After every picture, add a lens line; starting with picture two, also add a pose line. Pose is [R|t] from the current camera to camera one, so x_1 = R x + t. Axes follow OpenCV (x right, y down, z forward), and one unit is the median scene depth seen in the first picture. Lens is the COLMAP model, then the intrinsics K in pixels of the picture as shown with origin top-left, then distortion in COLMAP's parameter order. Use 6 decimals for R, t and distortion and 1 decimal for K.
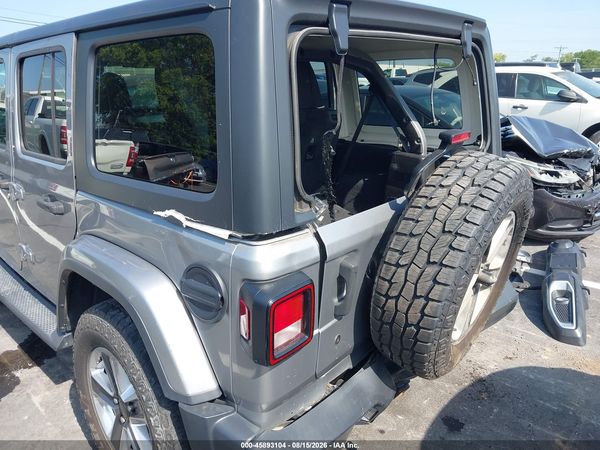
lens RADIAL K [[473.1, 0, 299.1], [0, 473.1, 208.3], [0, 0, 1]] dist [0.049572, -0.070908]
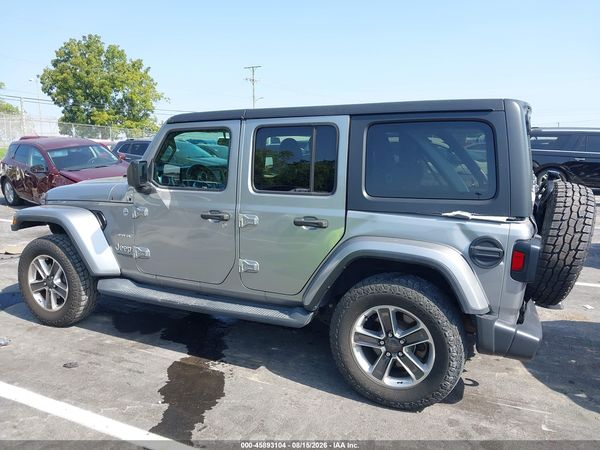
lens RADIAL K [[474.1, 0, 301.1], [0, 474.1, 208.6], [0, 0, 1]] dist [0.037523, -0.045724]
pose [[0.952509, -0.023552, 0.303599, -1.419718], [0.062992, 0.990679, -0.120778, 0.180085], [-0.297925, 0.134167, 0.945114, -0.585683]]
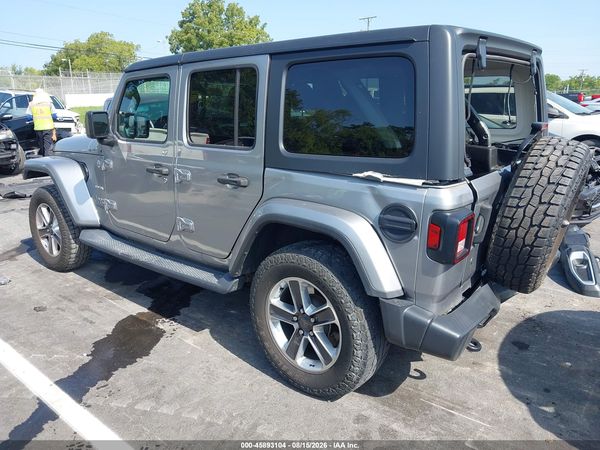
lens RADIAL K [[473.1, 0, 299.1], [0, 473.1, 208.3], [0, 0, 1]] dist [0.049572, -0.070908]
pose [[0.998178, -0.006915, 0.059939, -0.585342], [0.009337, 0.999147, -0.040224, 0.179803], [-0.059610, 0.040710, 0.997391, -0.488844]]
